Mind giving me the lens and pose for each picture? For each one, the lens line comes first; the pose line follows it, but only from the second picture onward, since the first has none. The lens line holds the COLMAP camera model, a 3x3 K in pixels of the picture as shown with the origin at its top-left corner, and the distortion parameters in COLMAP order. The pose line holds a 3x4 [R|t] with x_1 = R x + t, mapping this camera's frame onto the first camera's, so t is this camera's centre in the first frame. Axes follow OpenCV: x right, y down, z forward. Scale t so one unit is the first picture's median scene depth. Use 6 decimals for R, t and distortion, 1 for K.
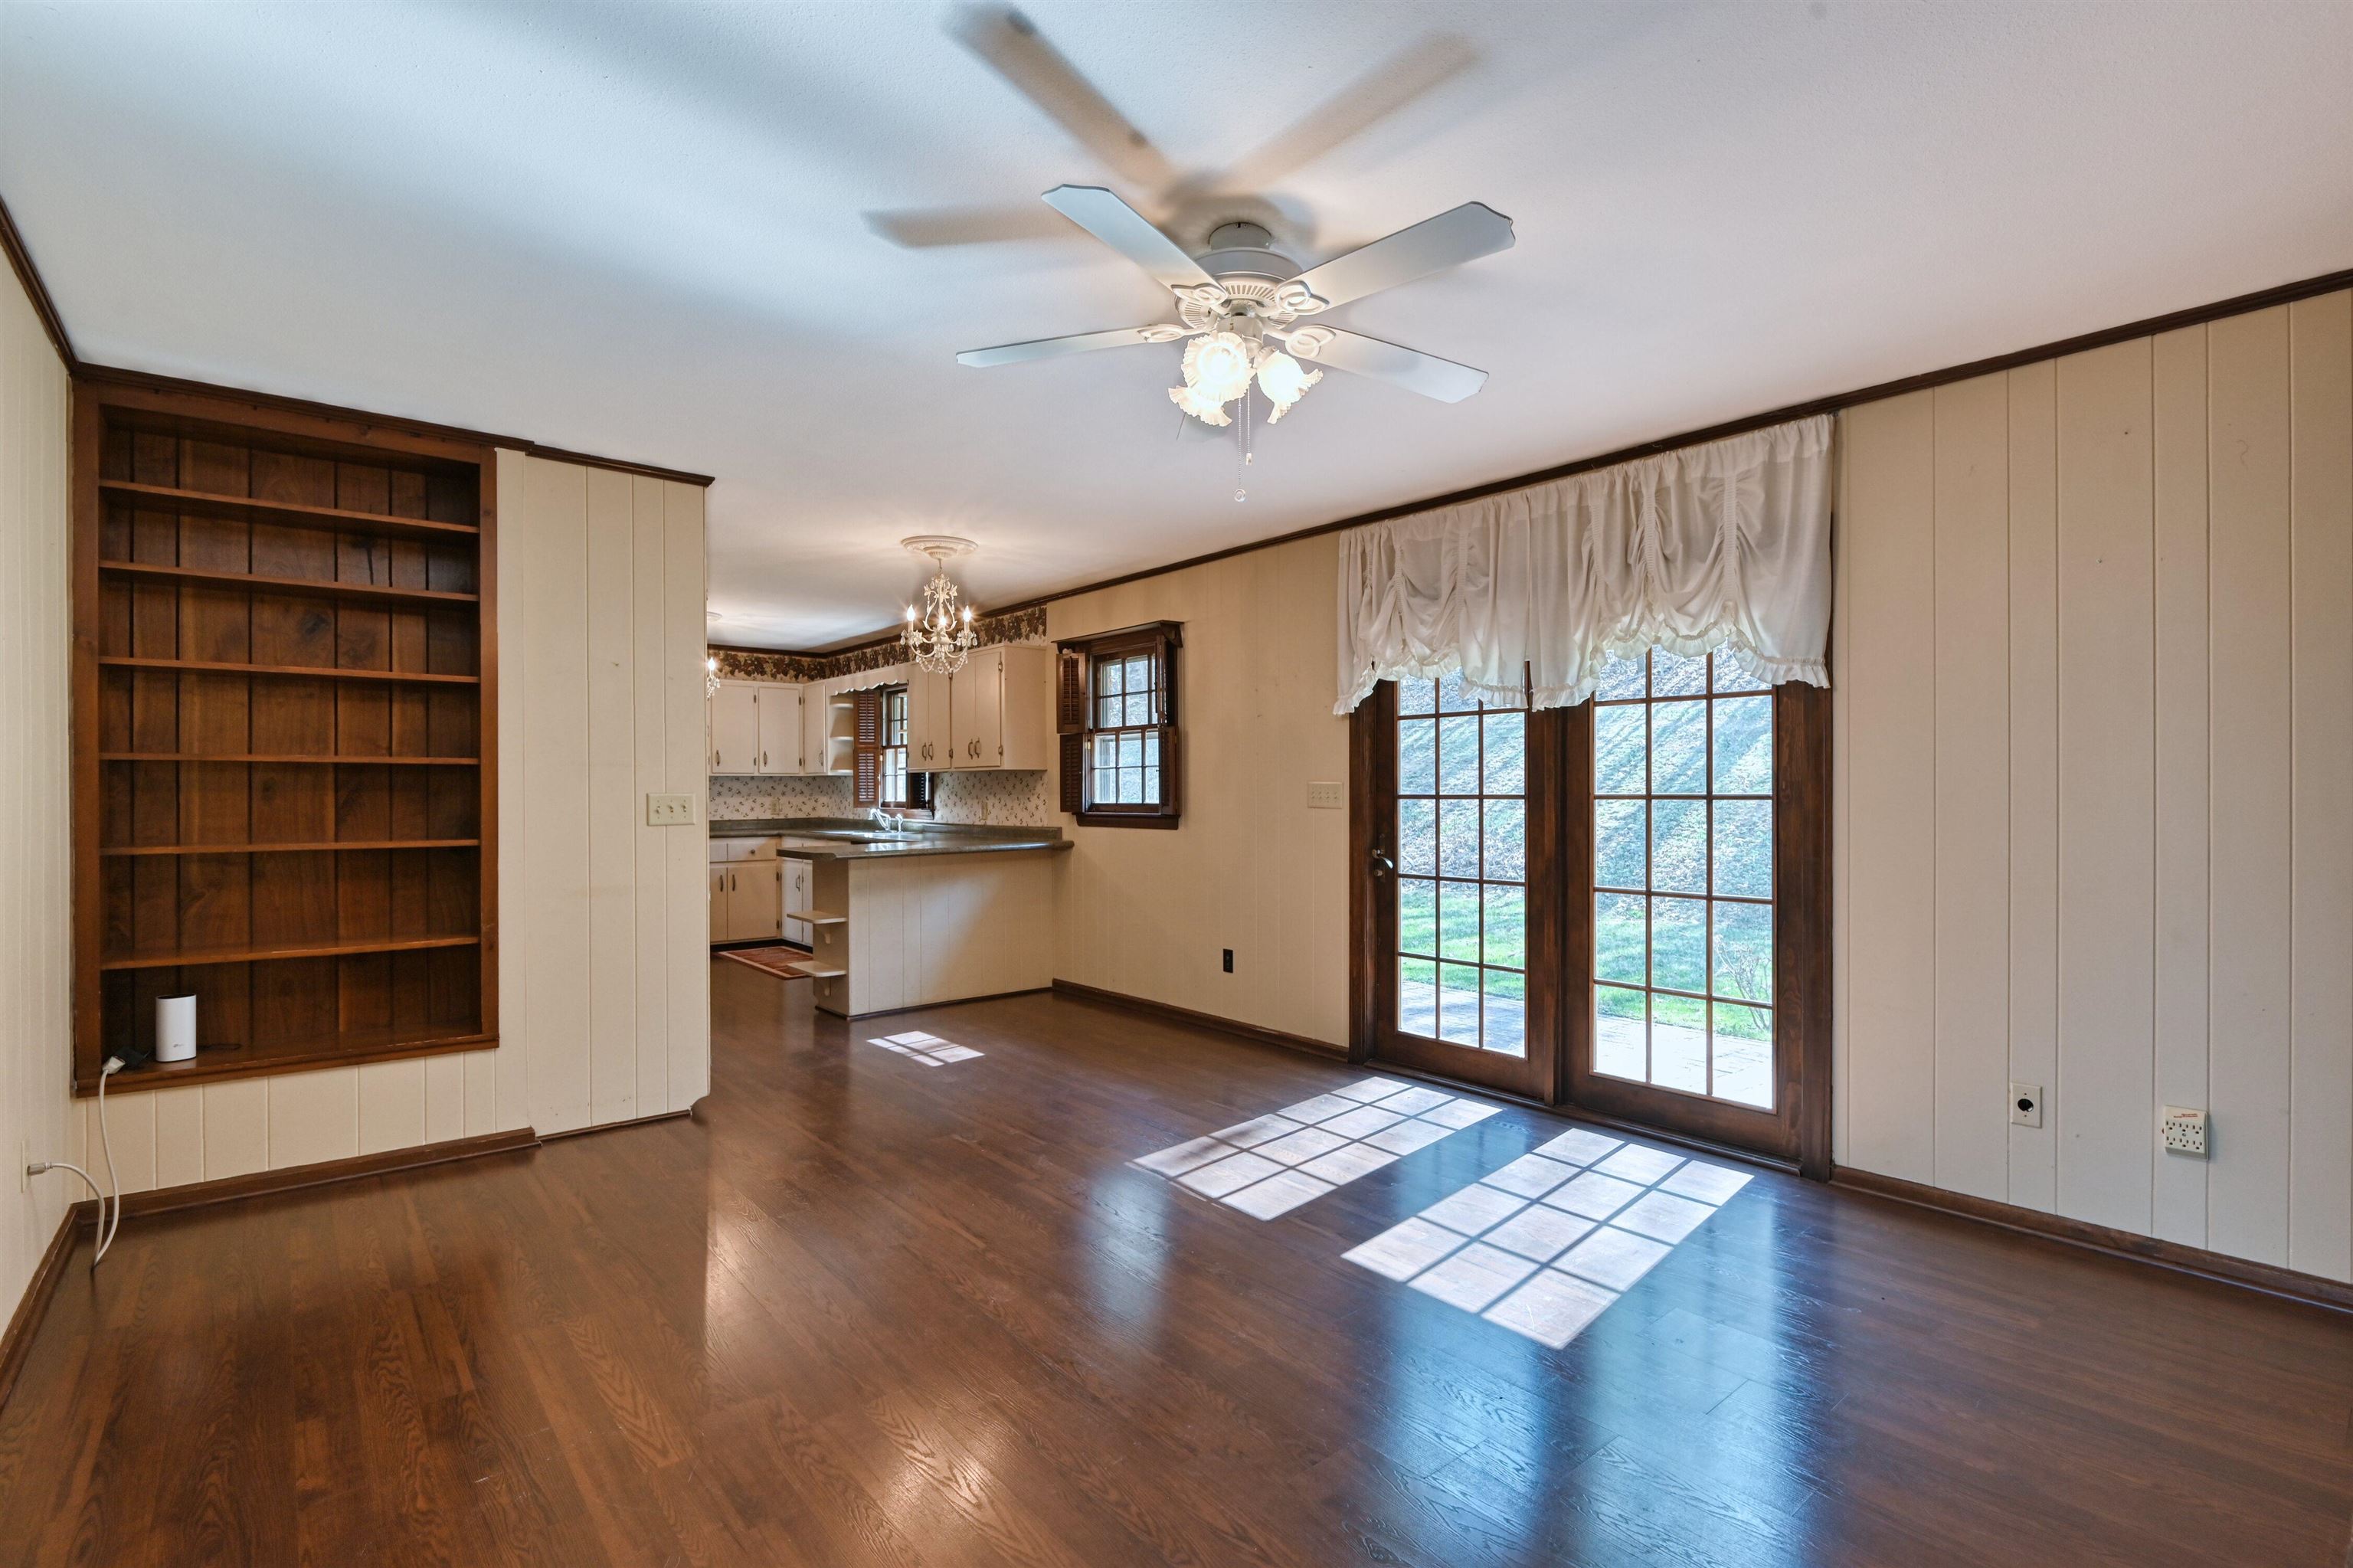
lens RADIAL K [[1095.0, 0, 1168.7], [0, 1095.0, 797.1], [0, 0, 1]] dist [0.000605, -0.006826]
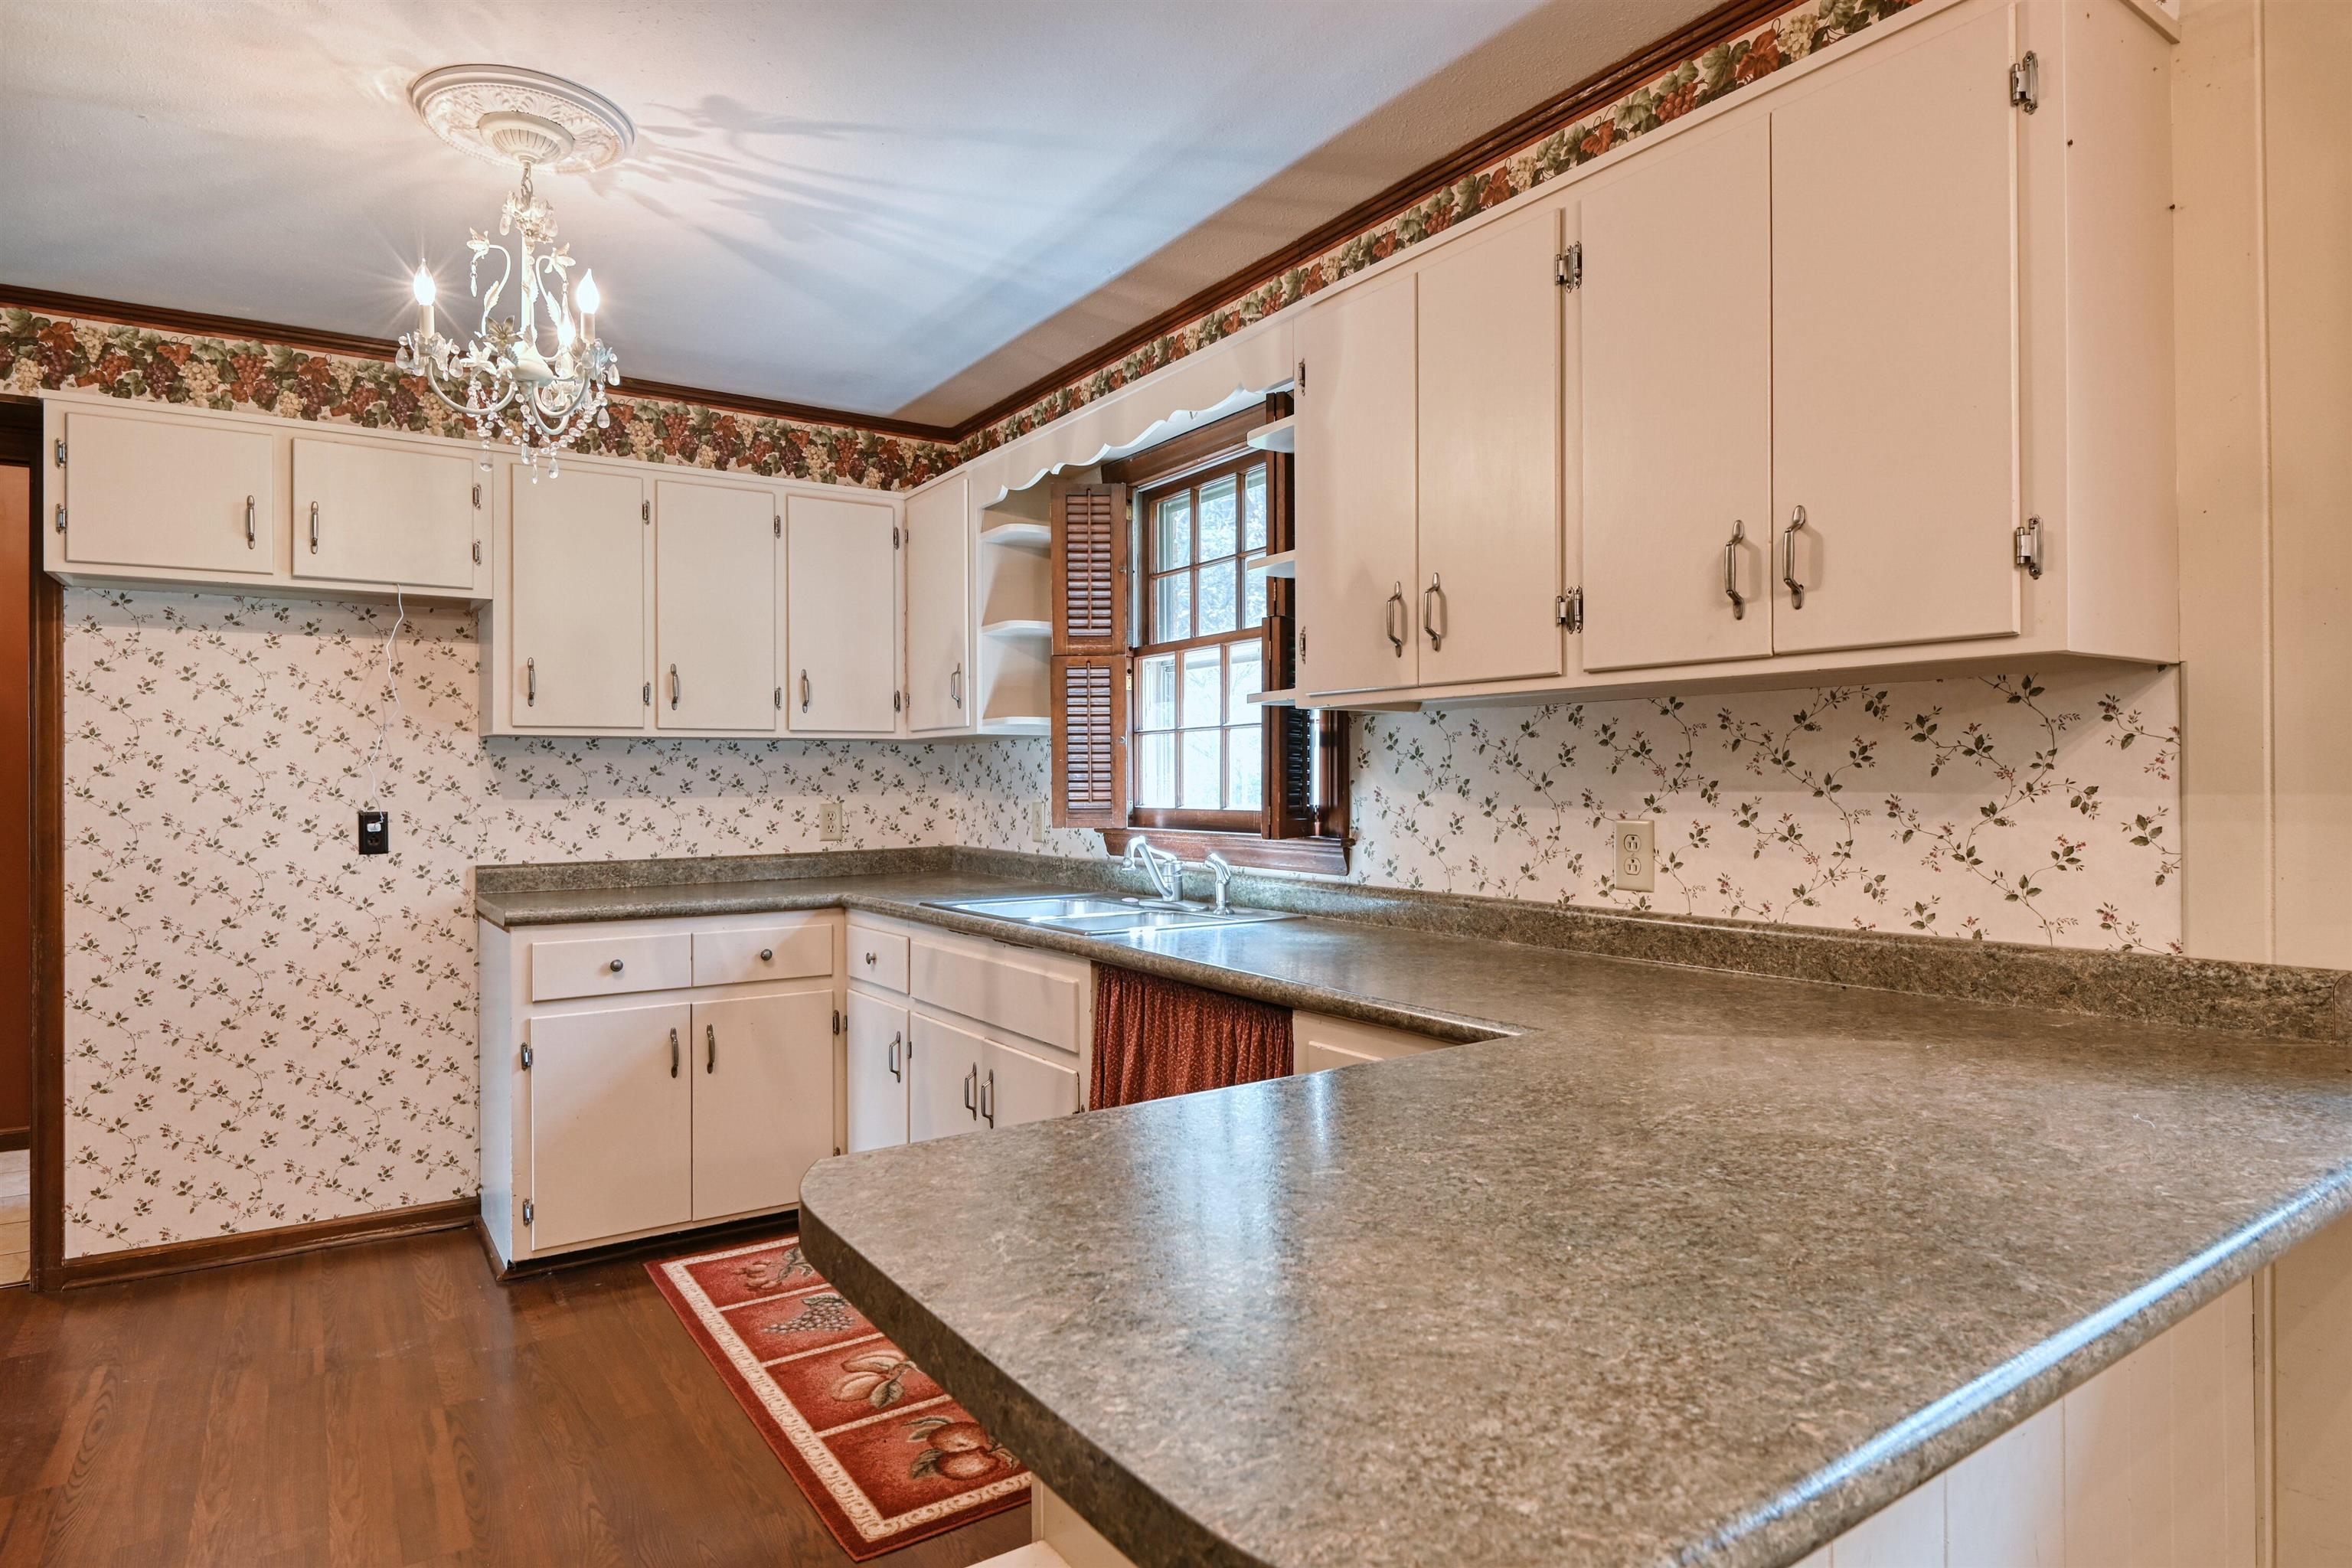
lens RADIAL K [[1308.9, 0, 1160.2], [0, 1308.9, 771.7], [0, 0, 1]] dist [-0.002793, -0.001381]
pose [[0.994194, -0.004988, -0.107486, -0.289977], [0.003737, 0.999923, -0.011837, -0.003554], [0.107537, 0.011367, 0.994136, 0.823711]]
